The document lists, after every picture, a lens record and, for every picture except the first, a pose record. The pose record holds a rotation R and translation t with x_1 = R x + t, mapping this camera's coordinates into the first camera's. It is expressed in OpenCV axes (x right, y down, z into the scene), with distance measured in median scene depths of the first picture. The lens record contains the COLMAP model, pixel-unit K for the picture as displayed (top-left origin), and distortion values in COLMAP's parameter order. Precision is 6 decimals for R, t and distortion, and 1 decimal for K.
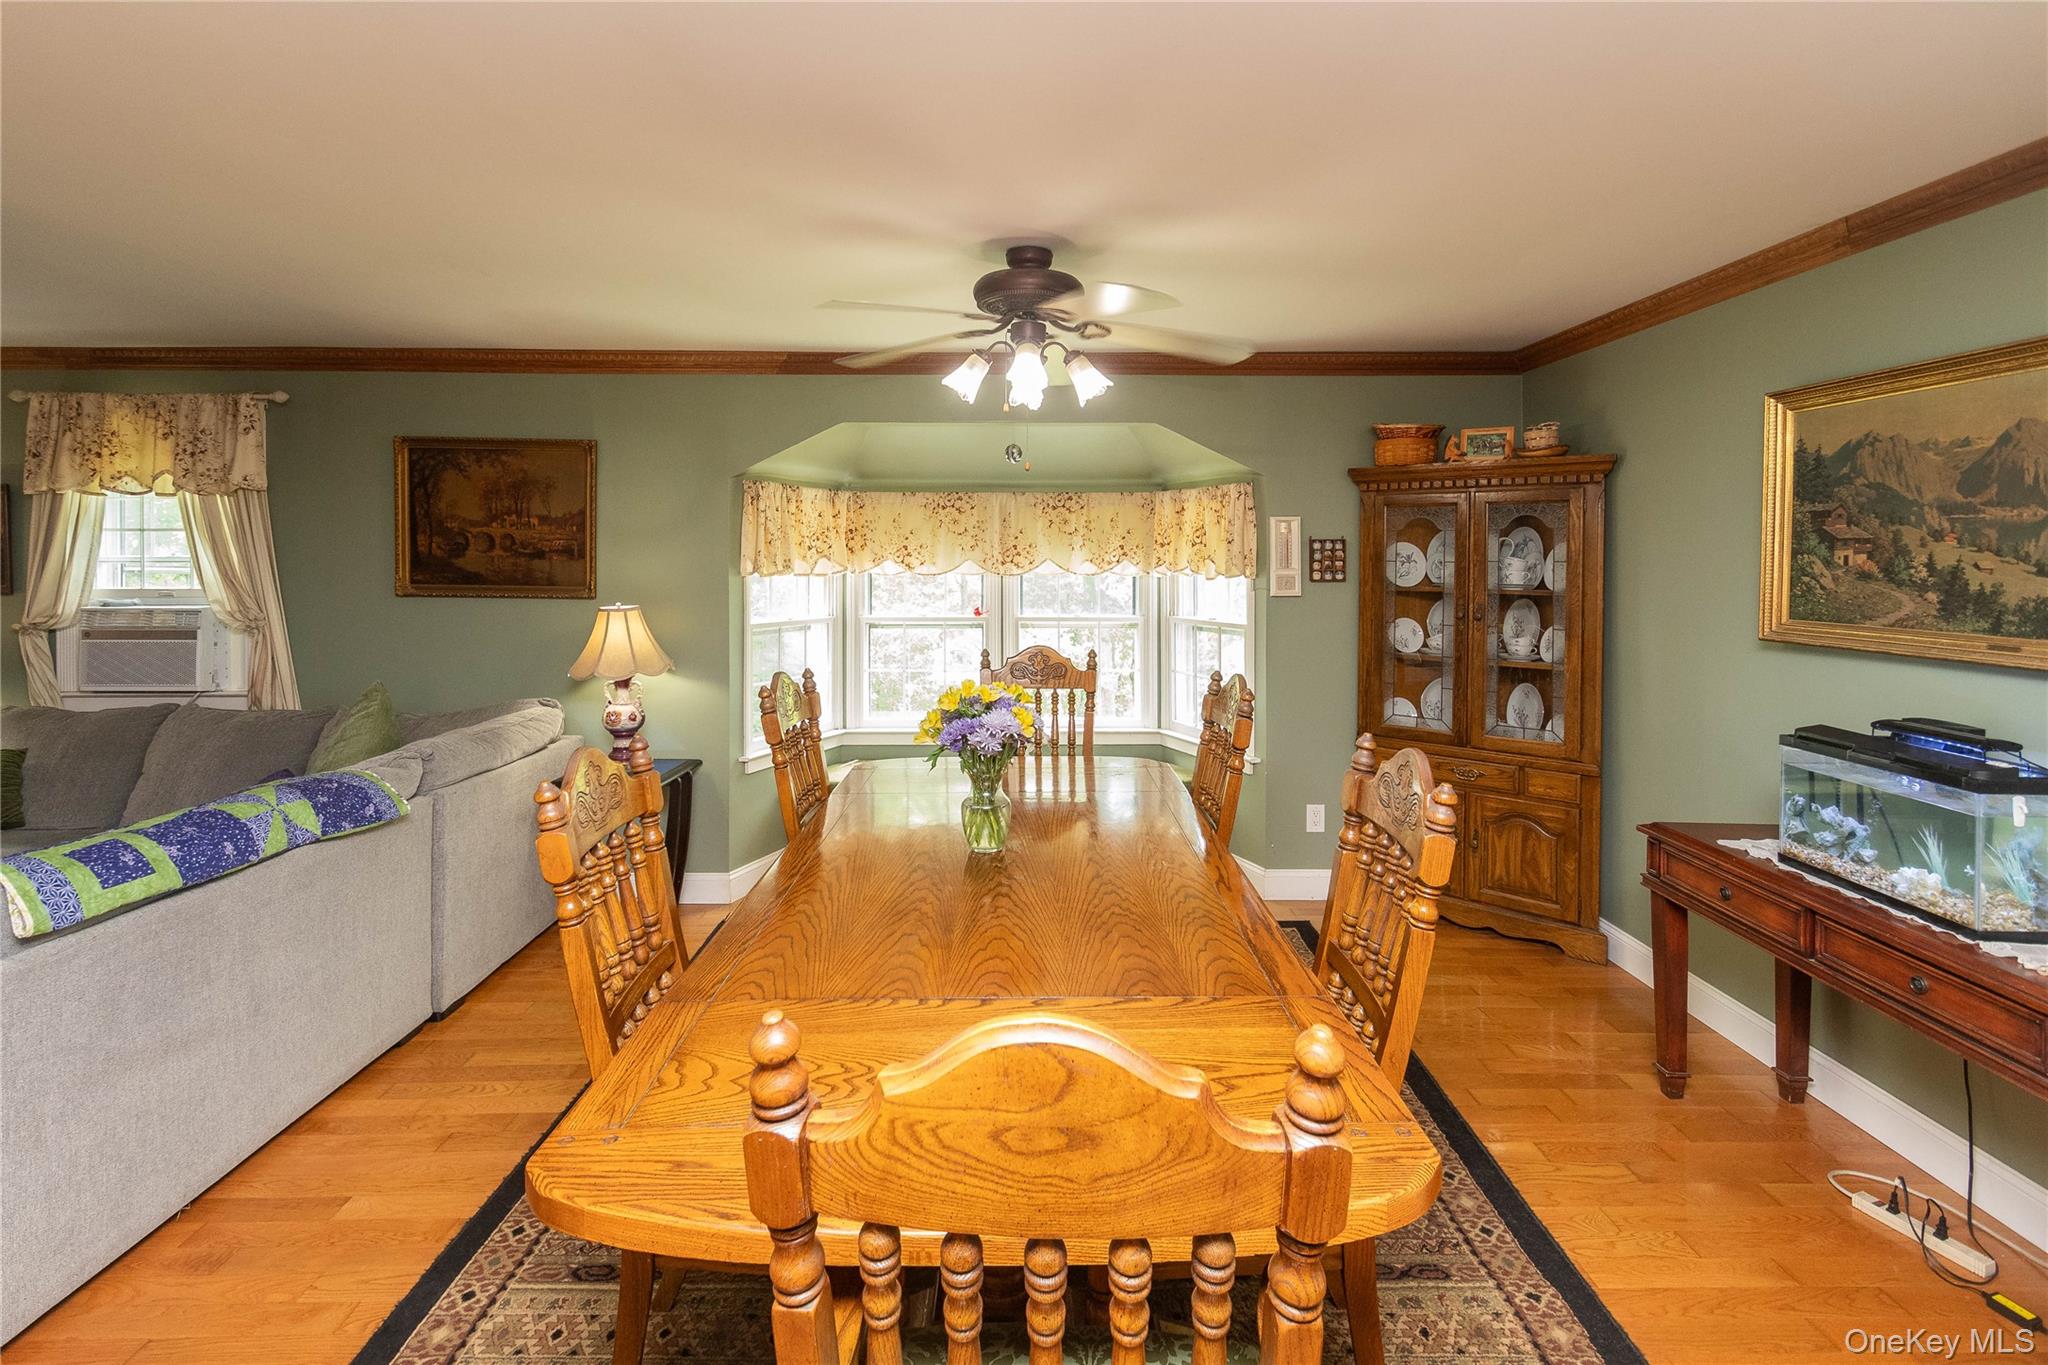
lens RADIAL K [[981.0, 0, 967.0], [0, 981.0, 559.1], [0, 0, 1]] dist [0.006779, -0.003646]
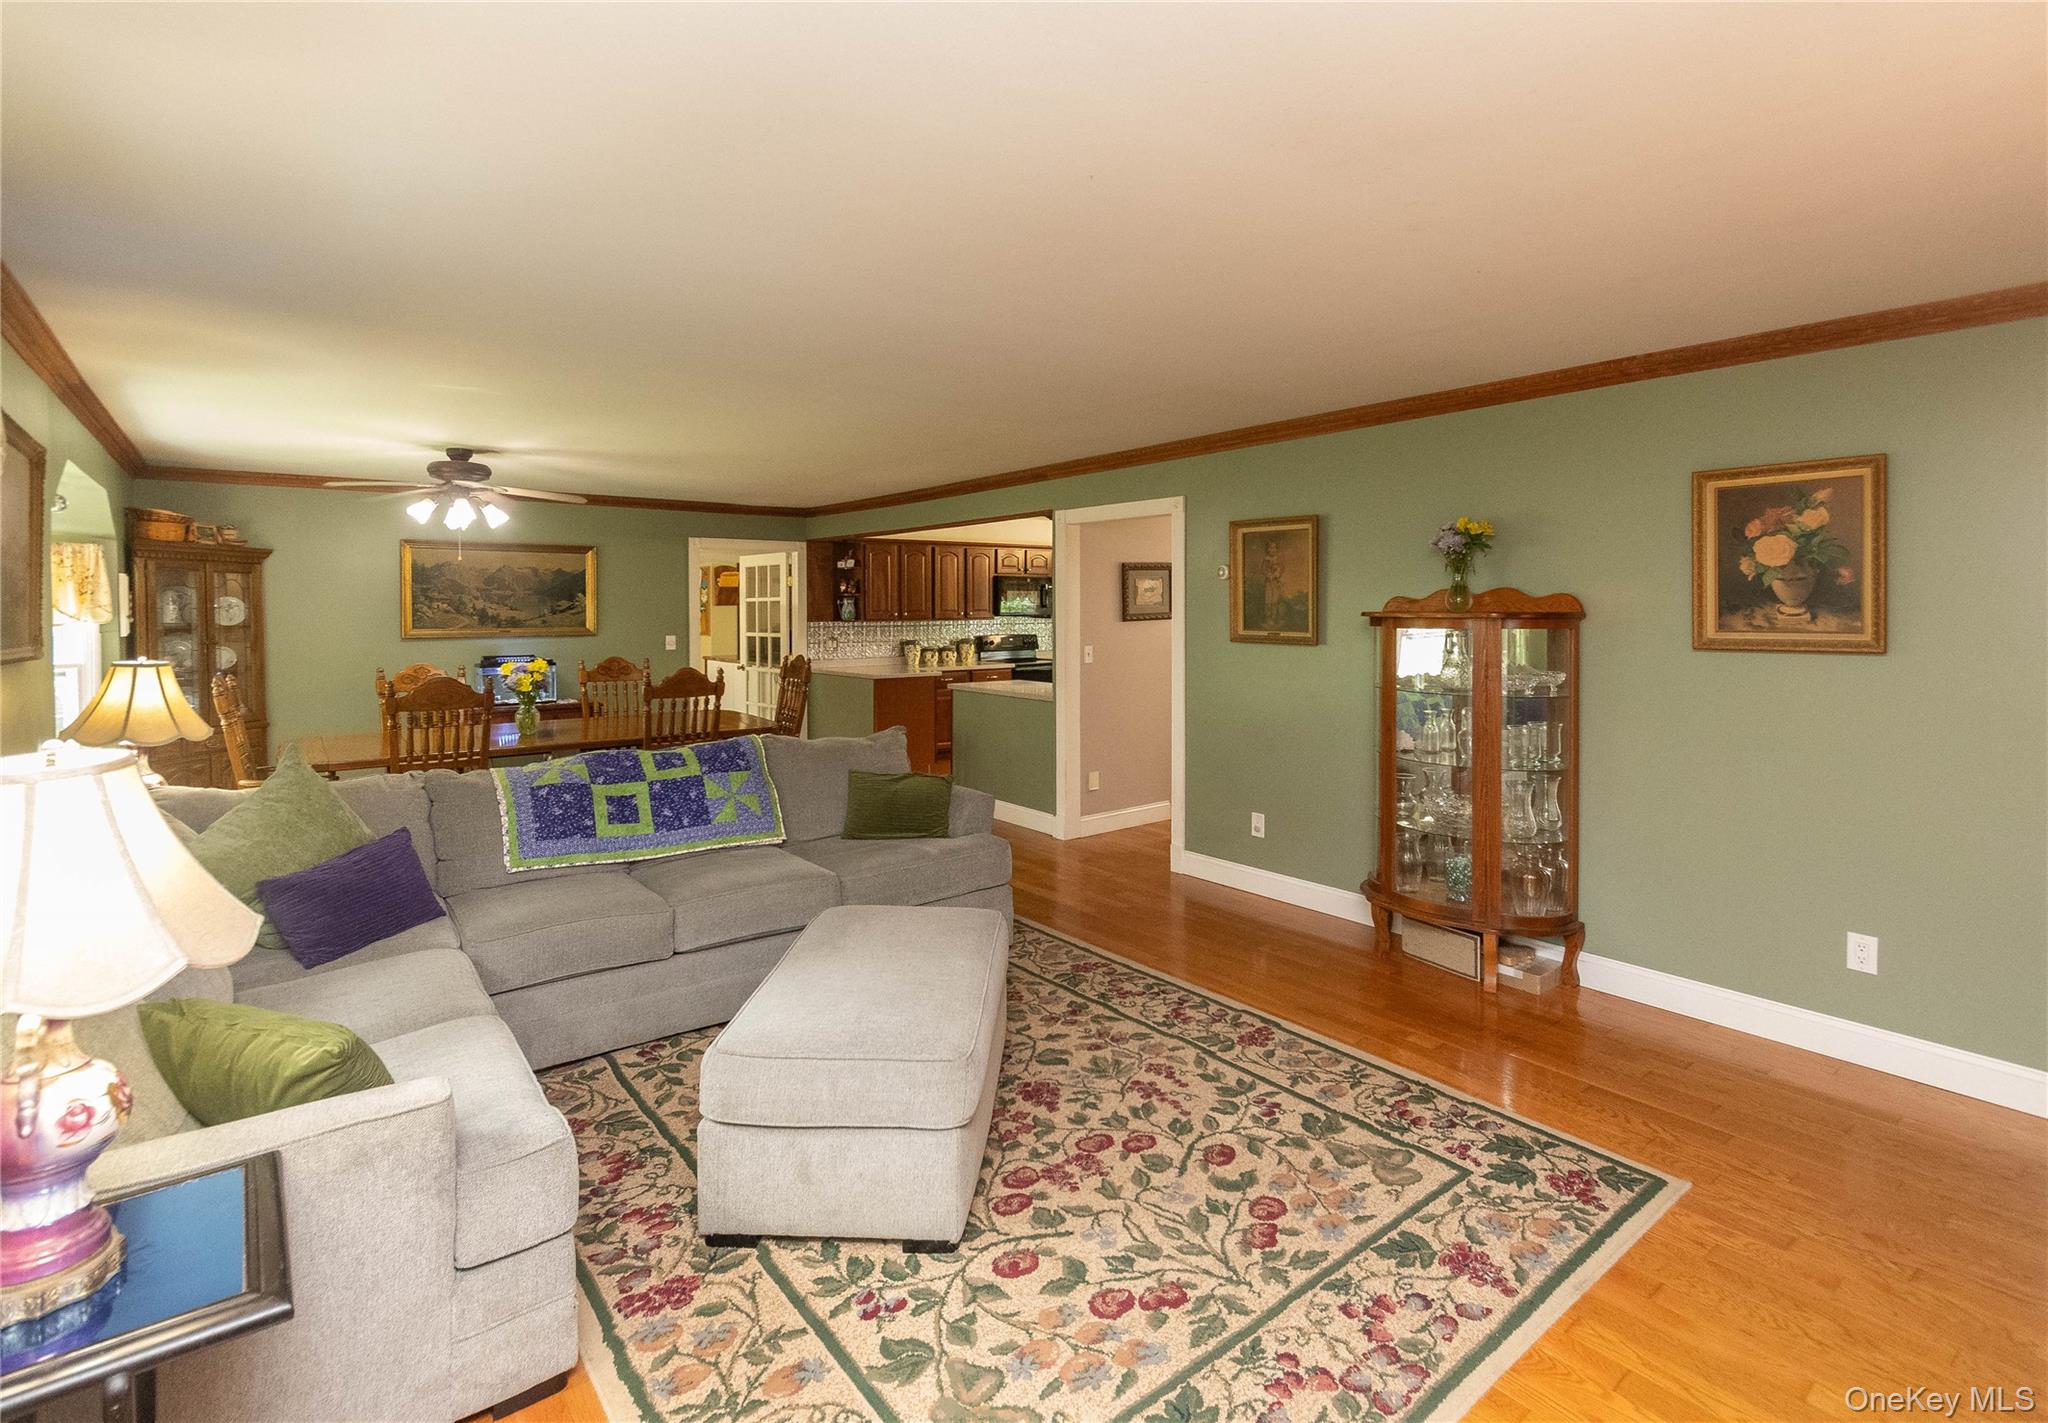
lens RADIAL K [[1001.7, 0, 1038.0], [0, 1001.7, 610.9], [0, 0, 1]] dist [0.001940, 0.000003]
pose [[-0.617948, -0.002146, 0.786216, -1.527730], [0.005752, 0.999957, 0.007250, 0.002103], [-0.786198, 0.009003, -0.617909, 0.915638]]
